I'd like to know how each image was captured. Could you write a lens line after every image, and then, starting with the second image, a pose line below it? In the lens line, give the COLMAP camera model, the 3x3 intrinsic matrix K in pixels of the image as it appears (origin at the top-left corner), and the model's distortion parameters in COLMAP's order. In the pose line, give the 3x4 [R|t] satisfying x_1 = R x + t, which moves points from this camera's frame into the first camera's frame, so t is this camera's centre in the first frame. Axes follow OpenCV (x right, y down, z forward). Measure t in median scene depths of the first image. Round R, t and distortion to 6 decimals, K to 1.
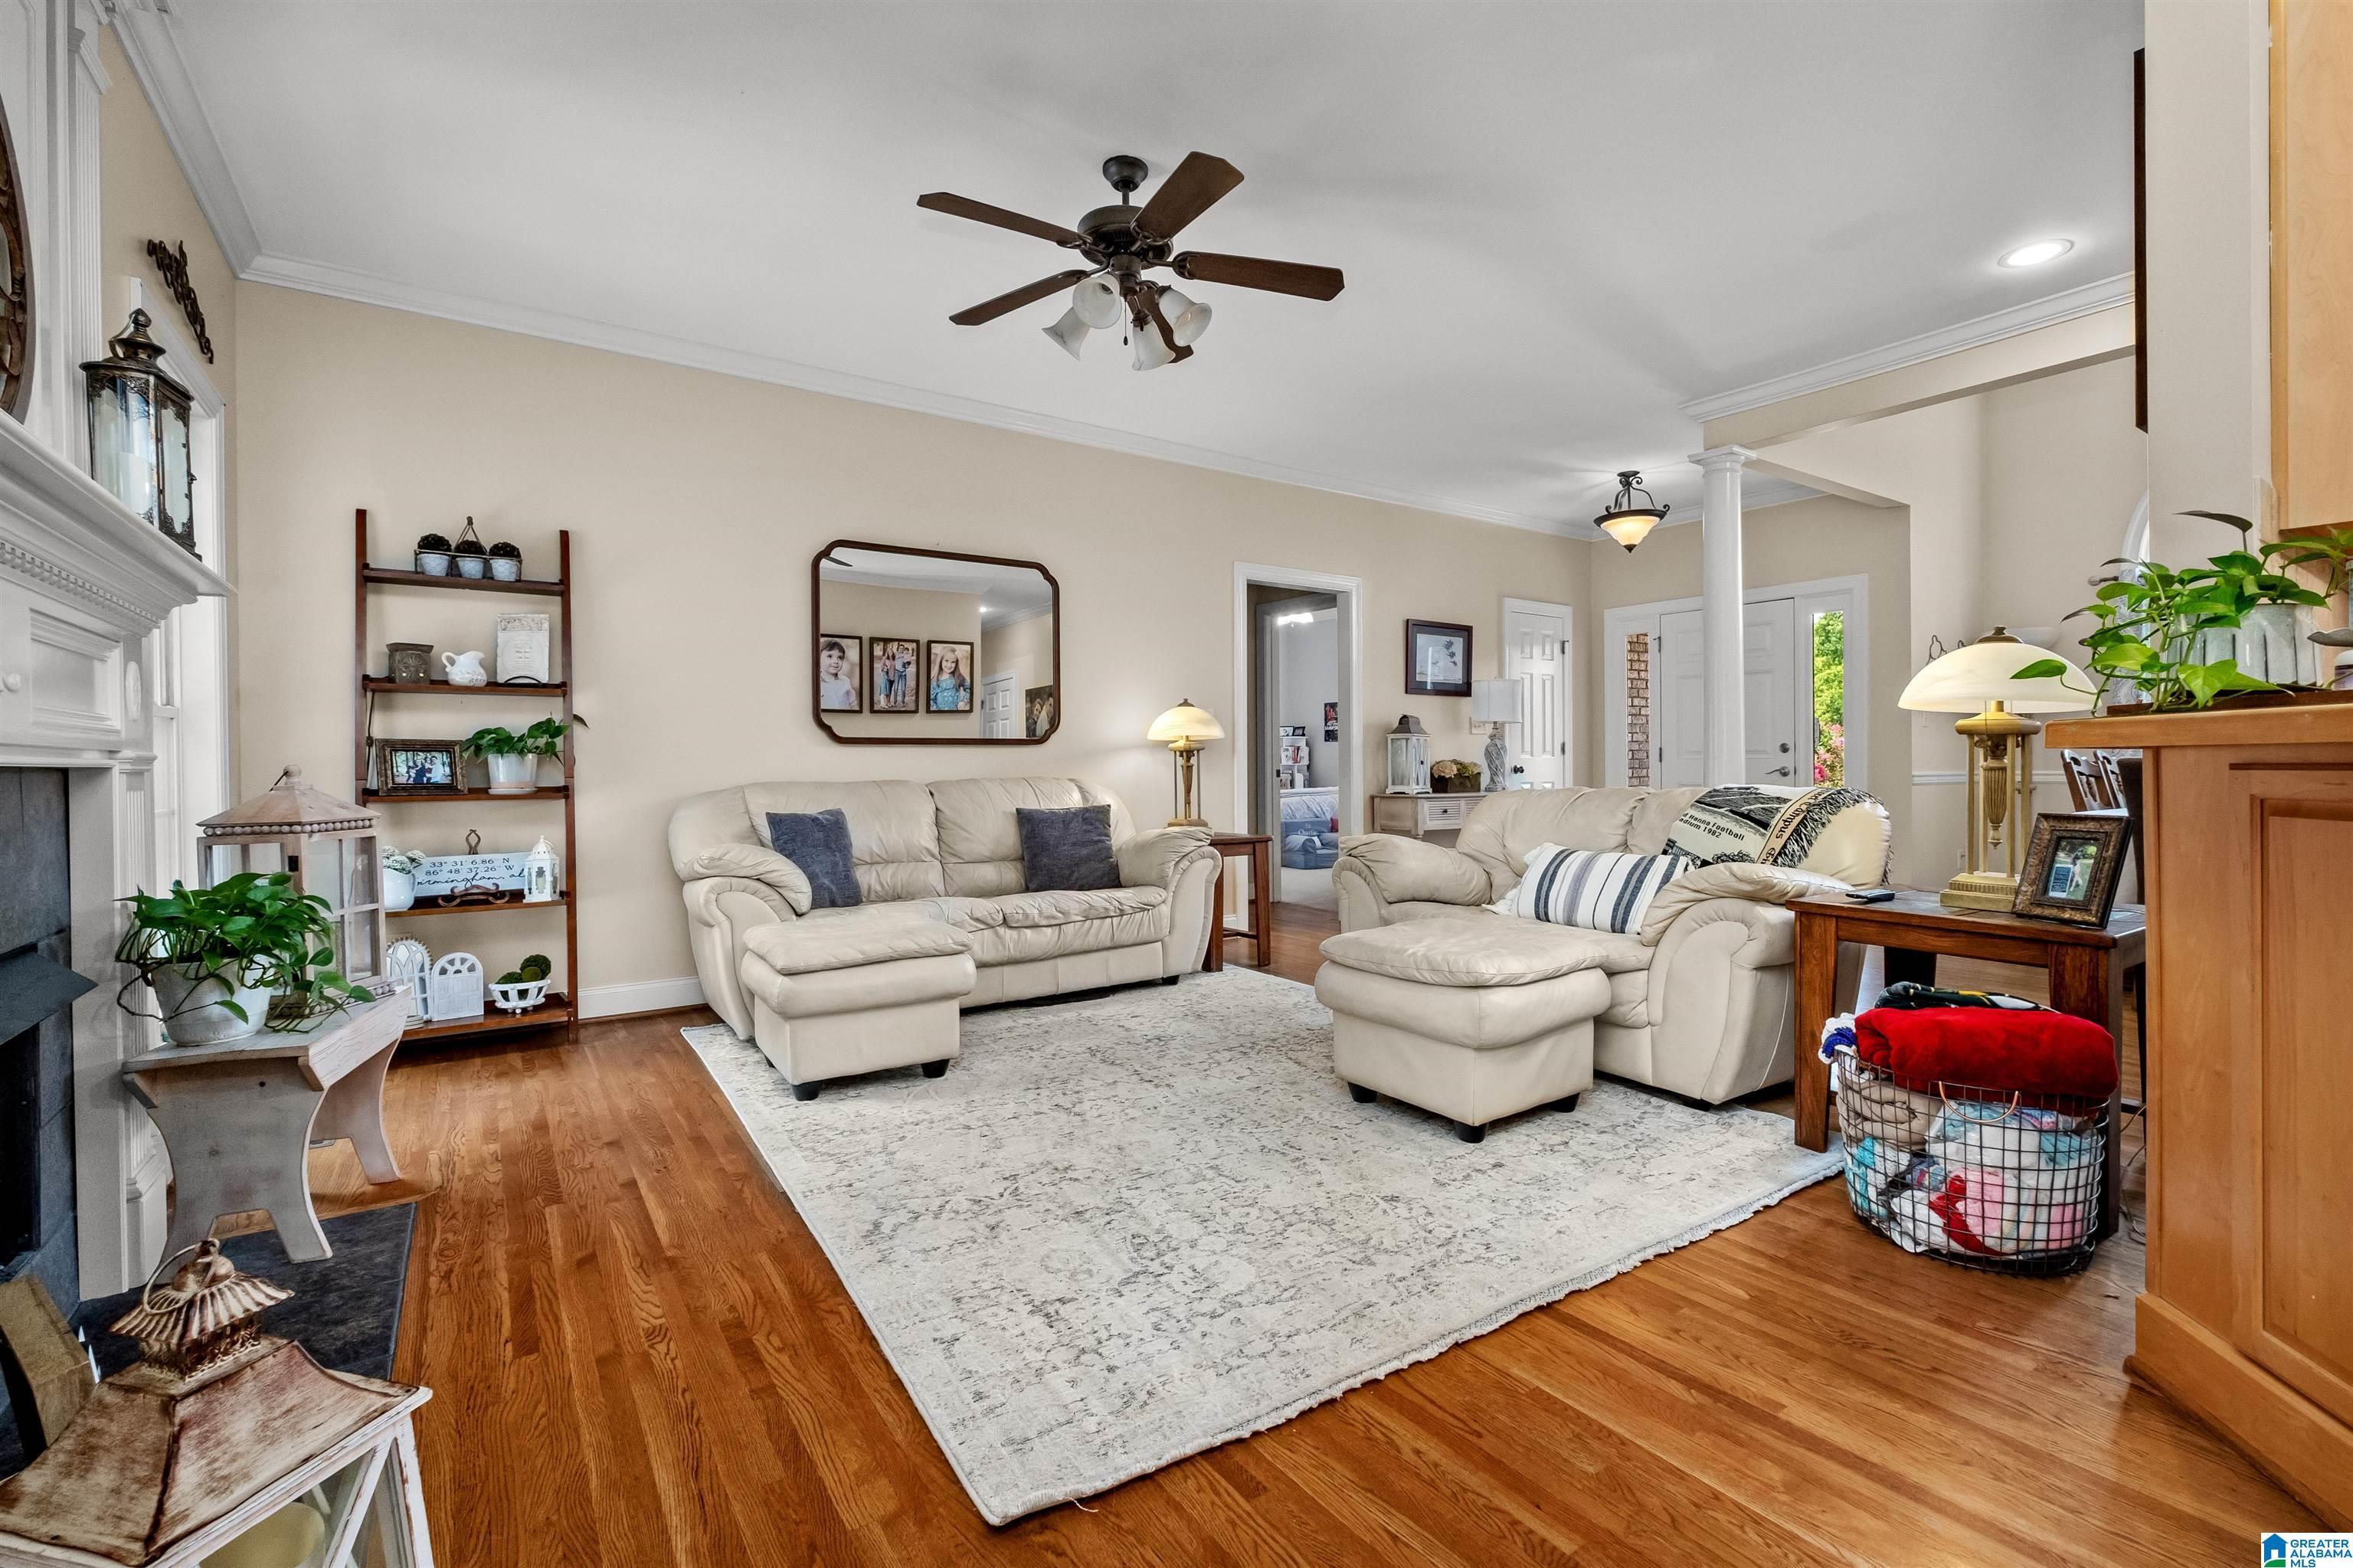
lens RADIAL K [[1025.0, 0, 1175.6], [0, 1025.0, 786.2], [0, 0, 1]] dist [-0.005008, -0.000783]
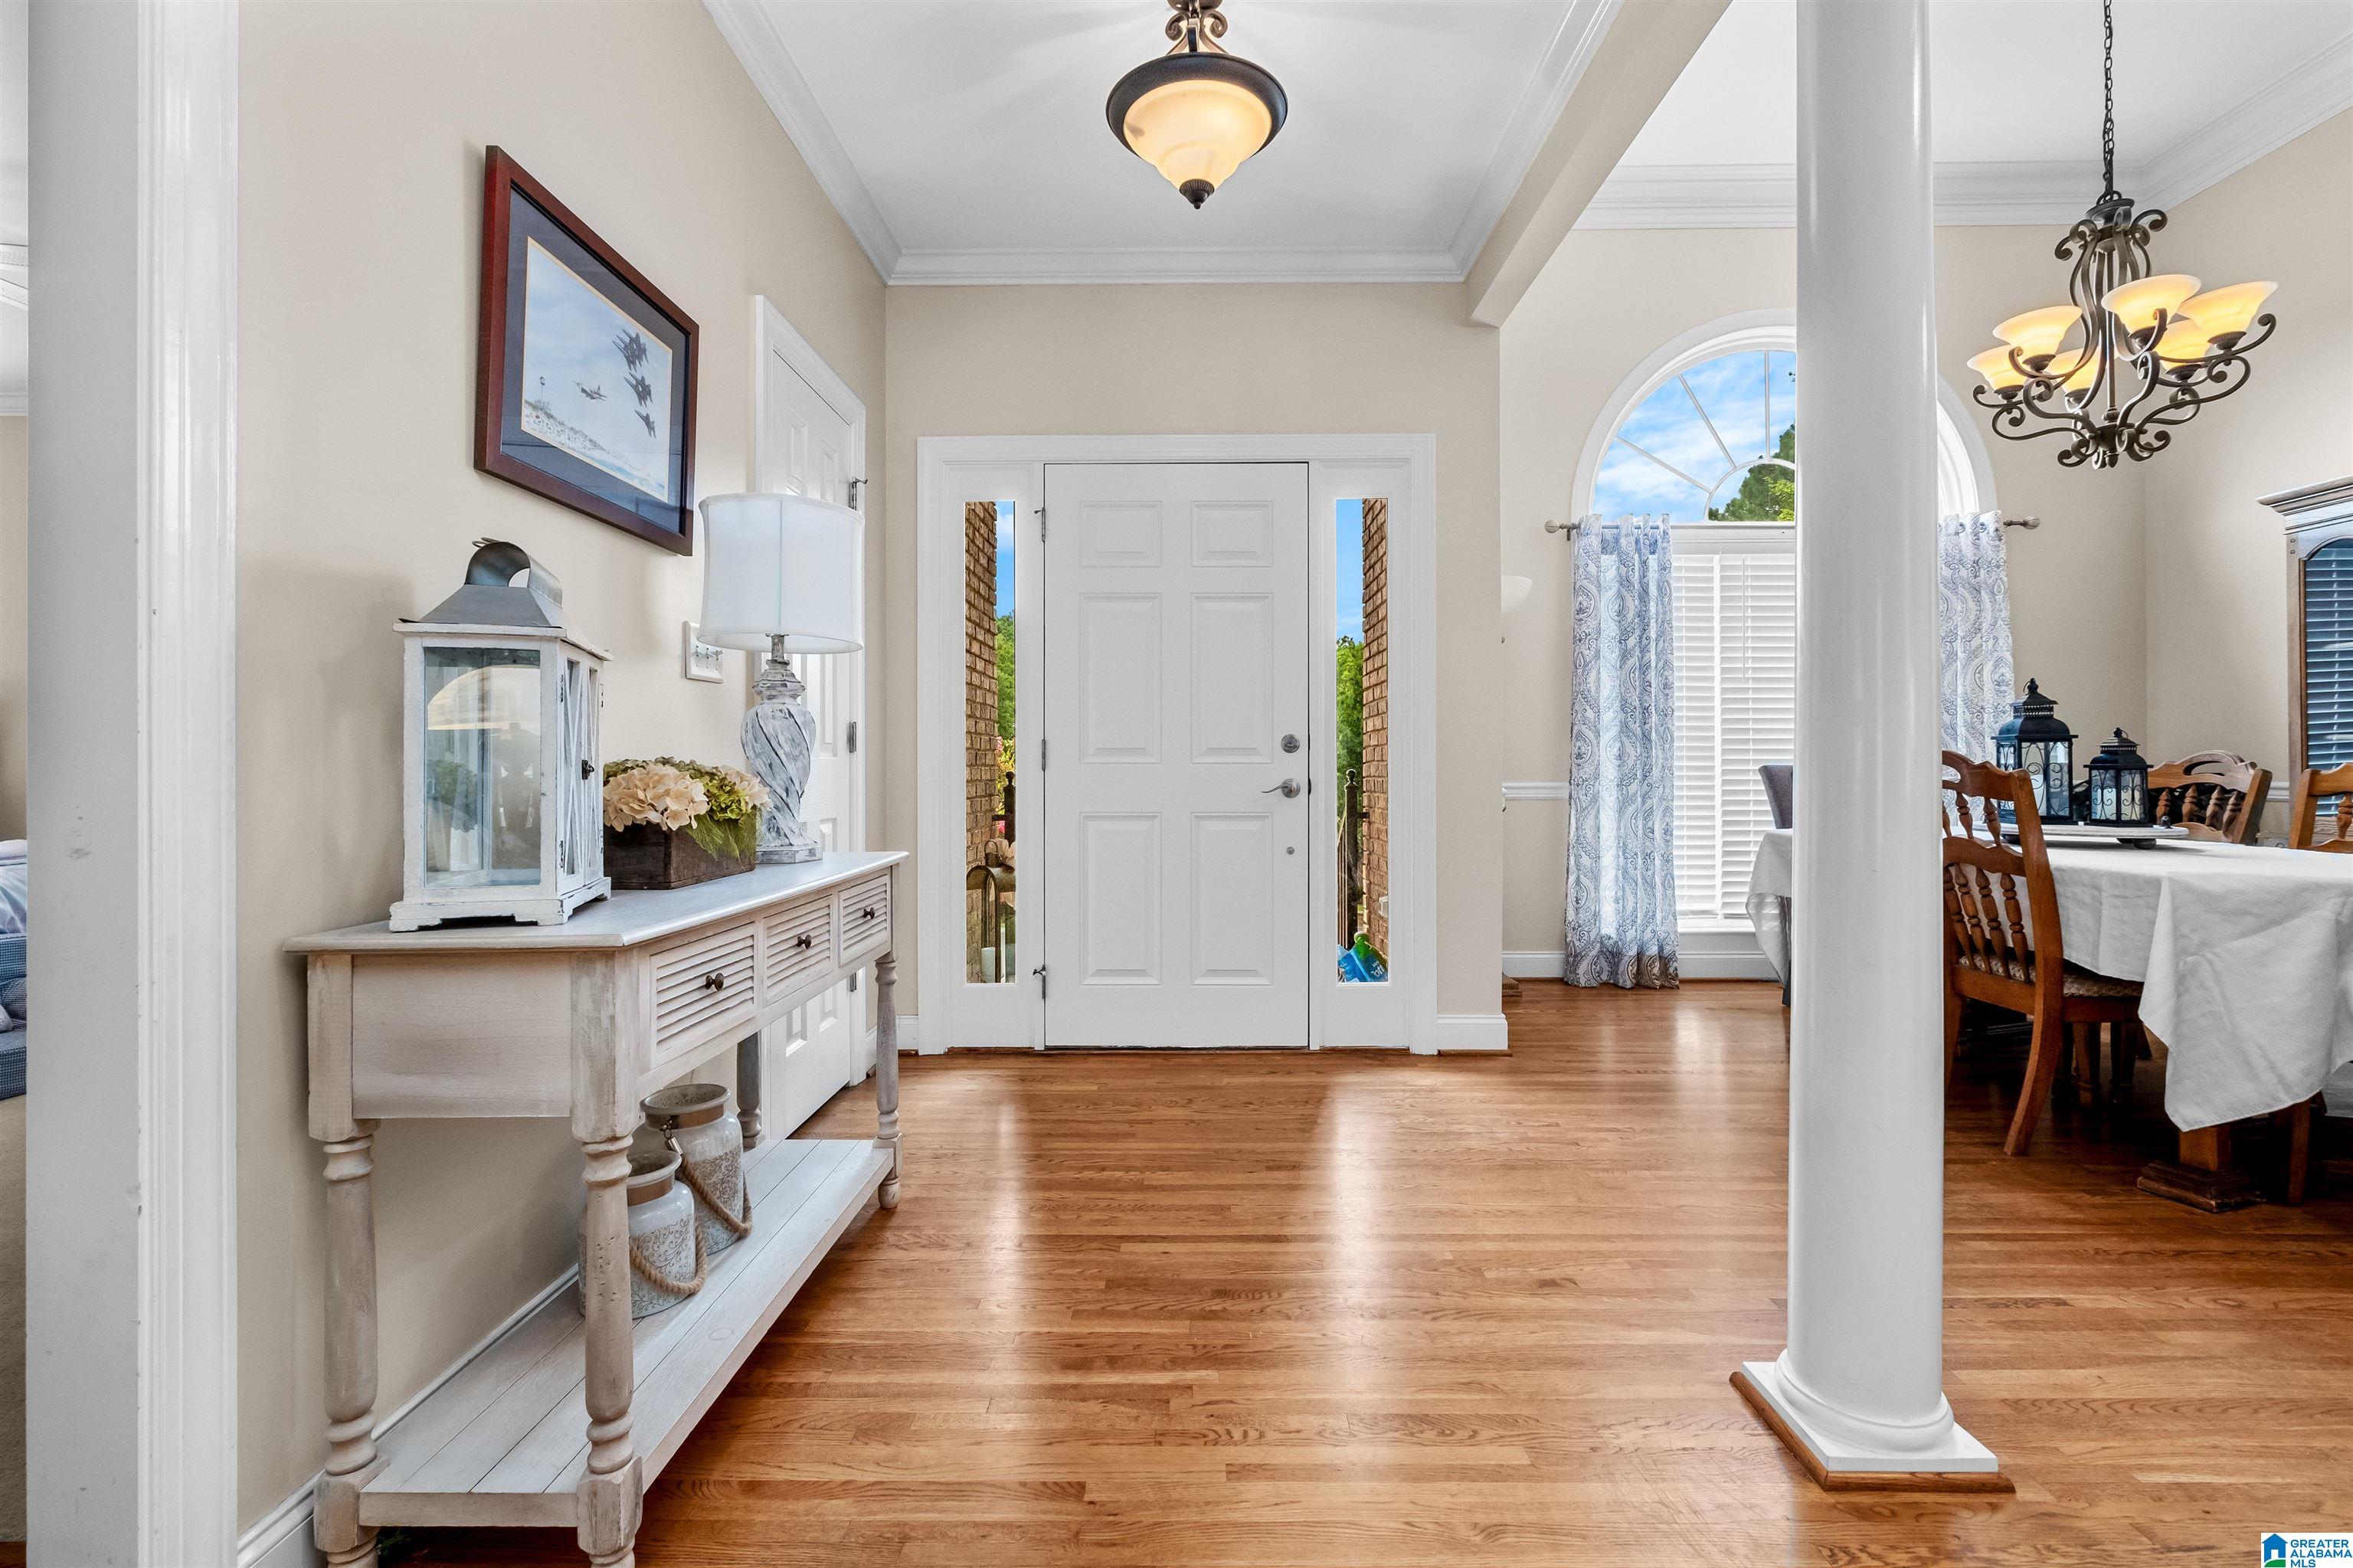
lens RADIAL K [[1034.3, 0, 1175.8], [0, 1034.3, 758.7], [0, 0, 1]] dist [-0.000457, 0.000012]
pose [[0.571210, 0.011957, 0.820717, 0.125855], [0.018285, 0.999460, -0.027287, -0.016430], [-0.820601, 0.030594, 0.570683, 0.750391]]
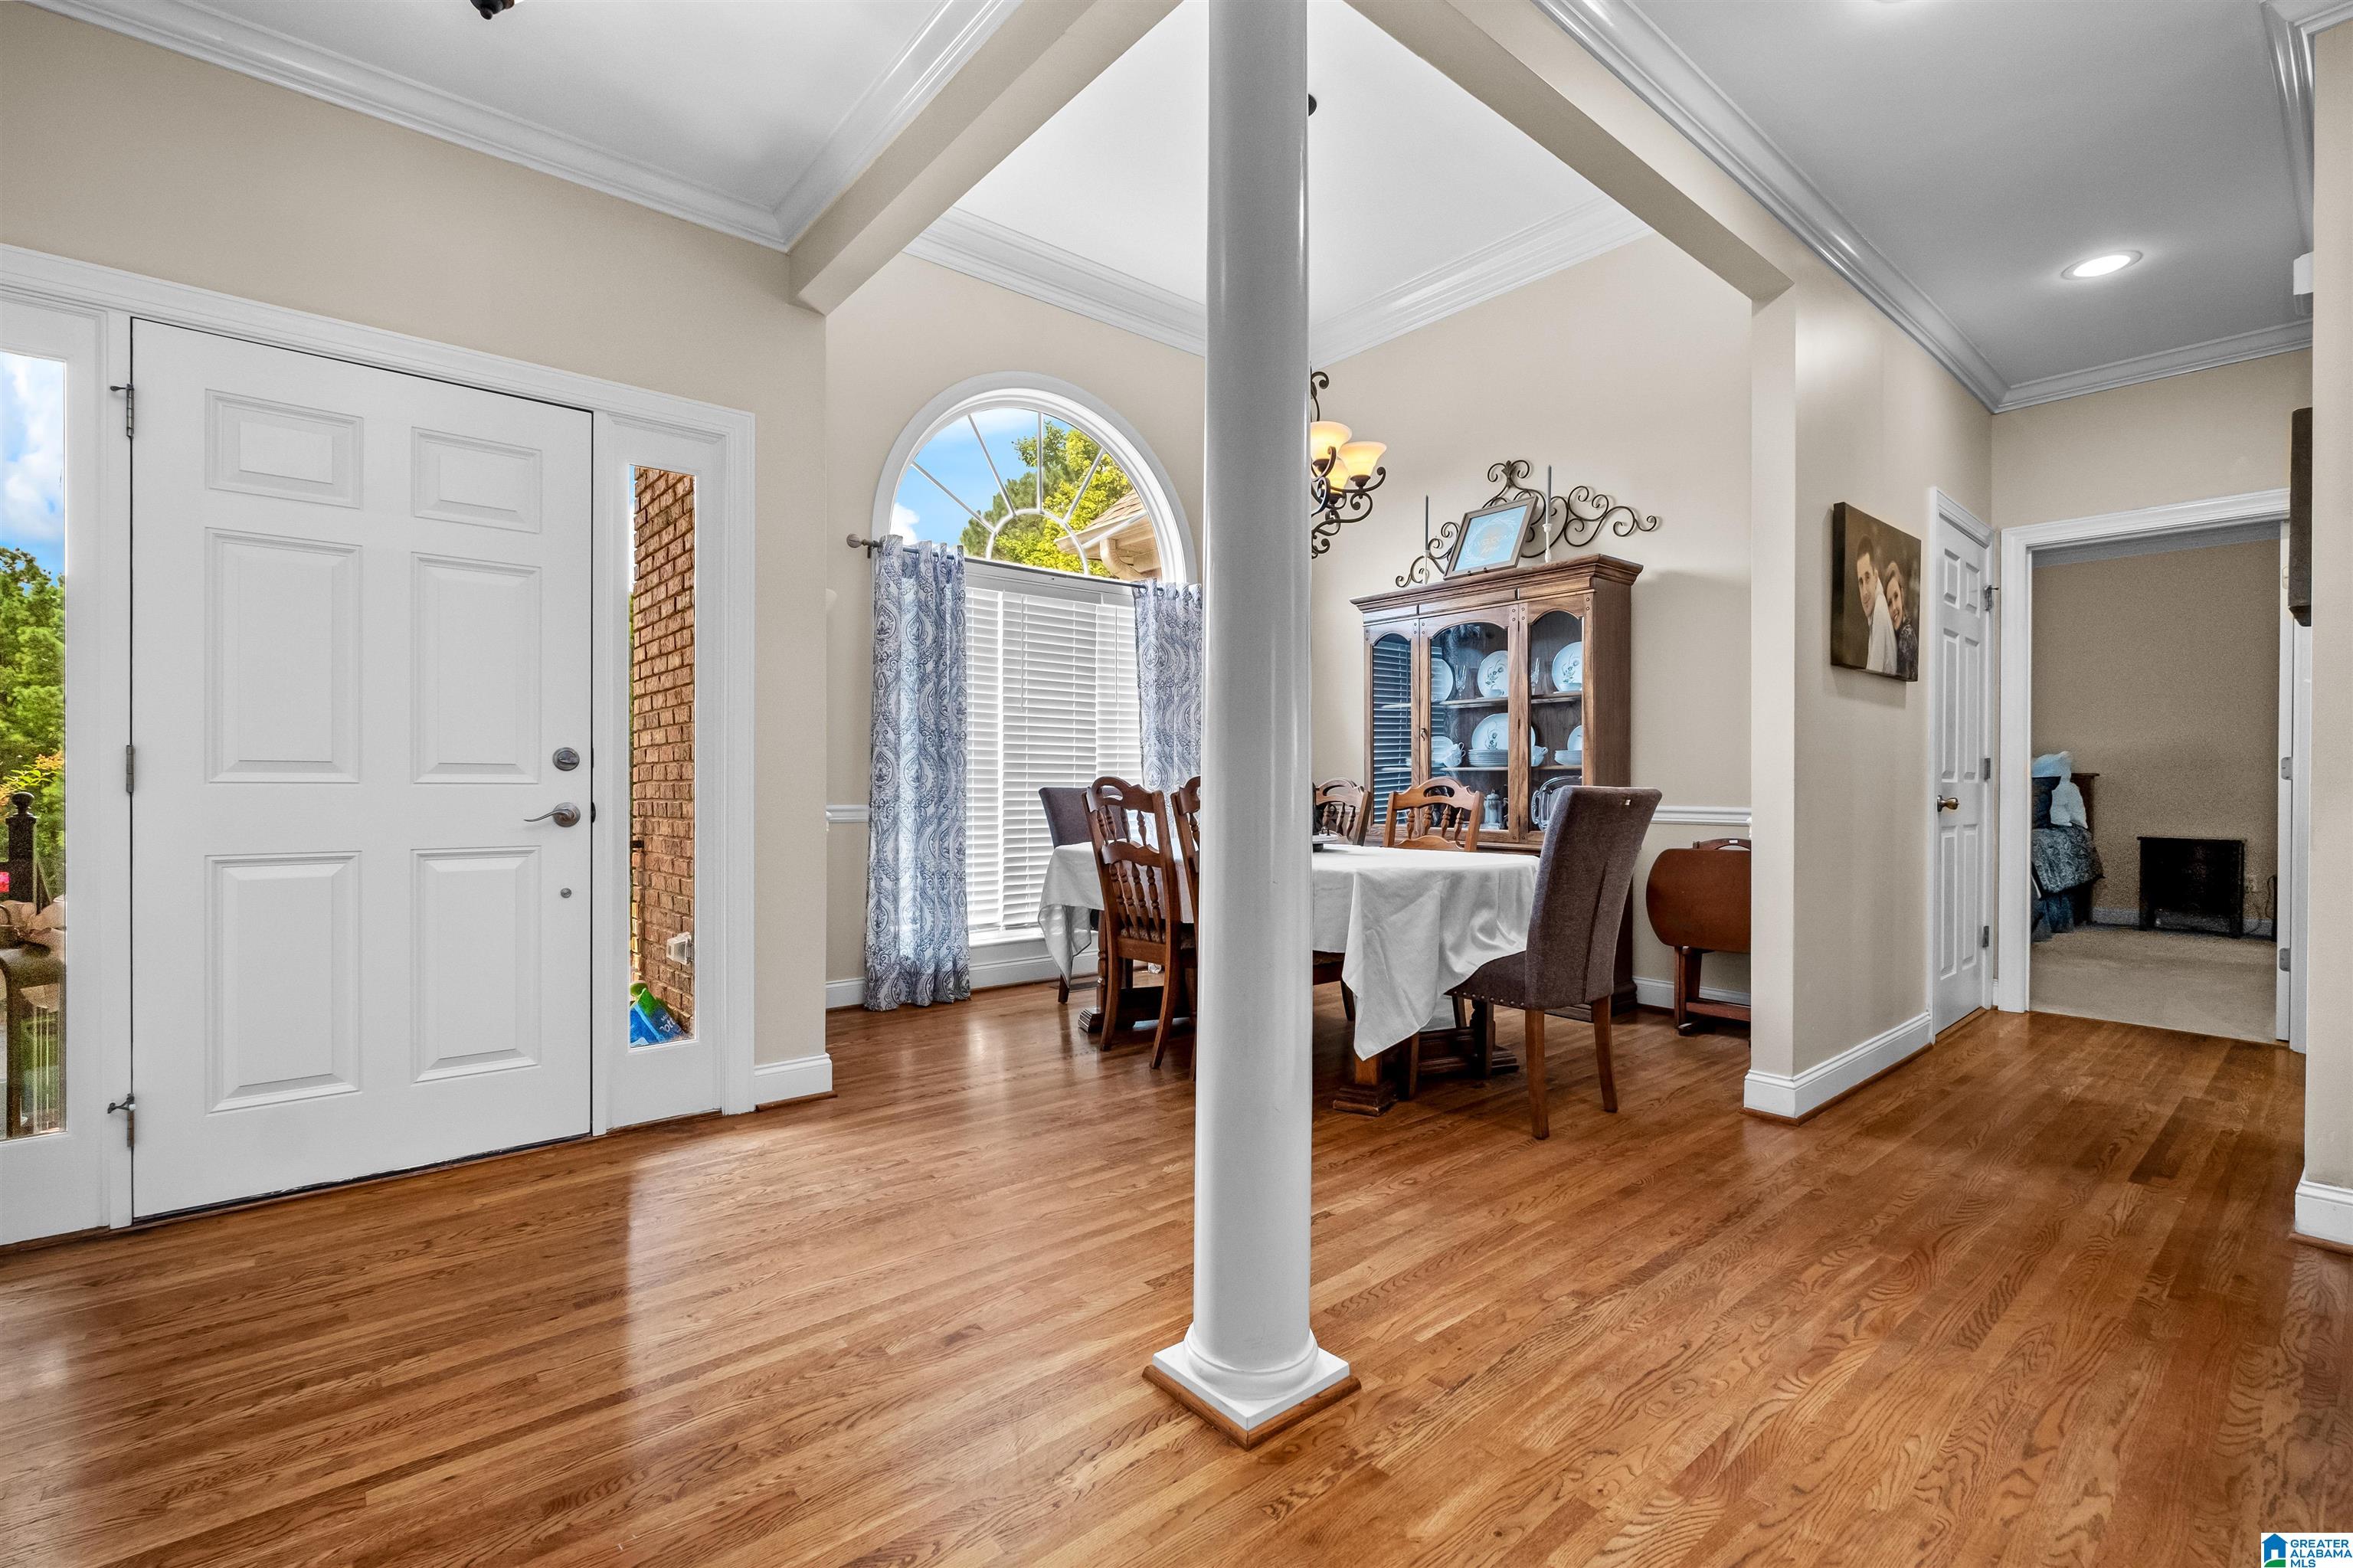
lens RADIAL K [[1039.1, 0, 1185.1], [0, 1039.1, 788.4], [0, 0, 1]] dist [-0.002398, -0.000303]
pose [[-0.104956, 0.006065, 0.994458, 0.145173], [0.024905, 0.999684, -0.003468, -0.017815], [-0.994165, 0.024403, -0.105074, 0.797999]]
